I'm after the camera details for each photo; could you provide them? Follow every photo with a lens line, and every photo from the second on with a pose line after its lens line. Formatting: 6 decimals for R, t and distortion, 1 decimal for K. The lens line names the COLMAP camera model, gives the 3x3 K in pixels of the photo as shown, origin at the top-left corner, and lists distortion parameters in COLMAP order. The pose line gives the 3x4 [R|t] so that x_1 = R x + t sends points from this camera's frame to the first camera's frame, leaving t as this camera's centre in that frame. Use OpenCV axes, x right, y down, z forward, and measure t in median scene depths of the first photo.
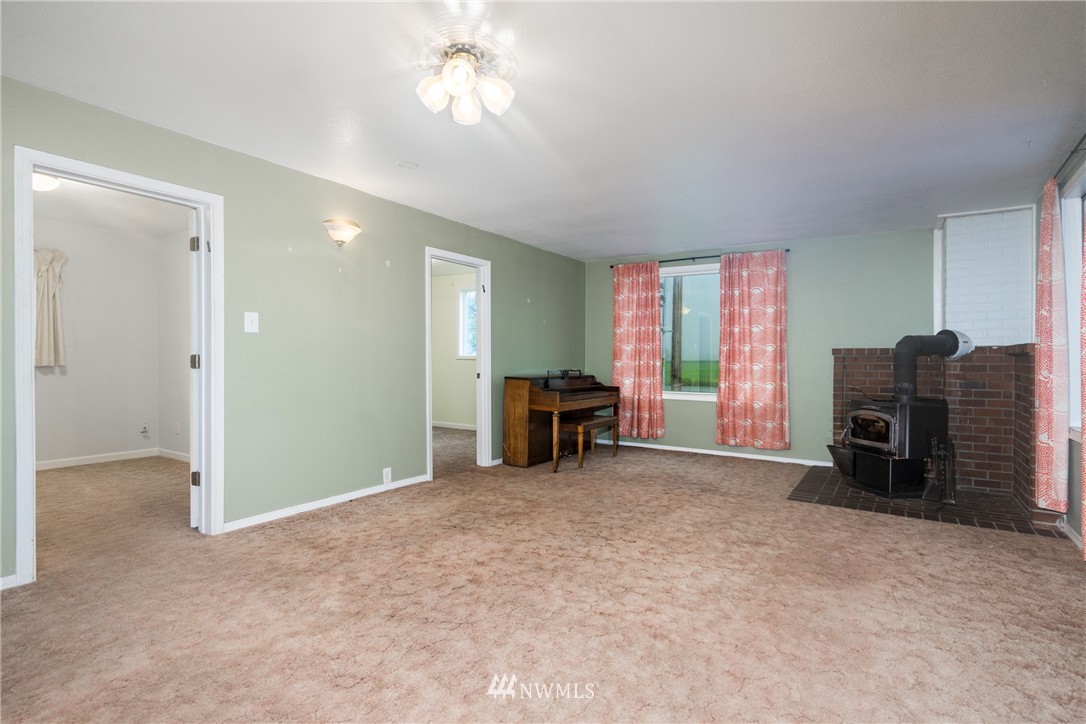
lens RADIAL K [[511.6, 0, 543.0], [0, 511.6, 362.0], [0, 0, 1]] dist [-0.000599, 0.000125]
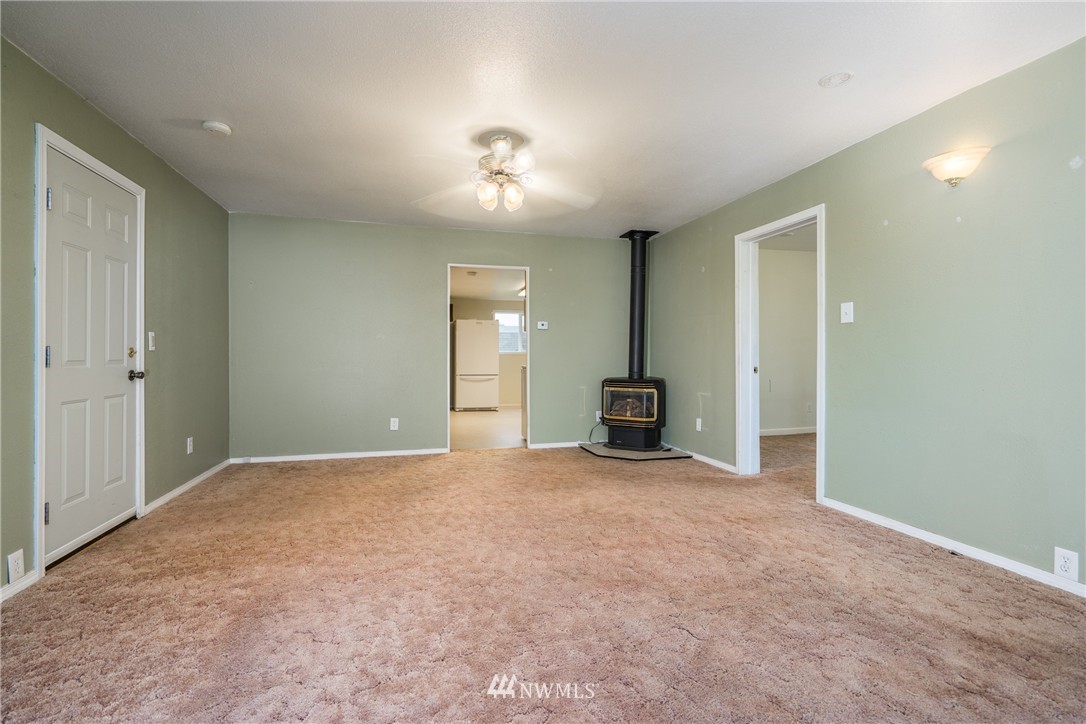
lens RADIAL K [[511.6, 0, 543.0], [0, 511.6, 362.0], [0, 0, 1]] dist [-0.000599, 0.000125]
pose [[-0.666757, 0.027178, -0.744780, 0.832340], [0.012501, 0.999602, 0.025286, -0.018482], [0.745171, 0.007549, -0.666831, 1.736268]]
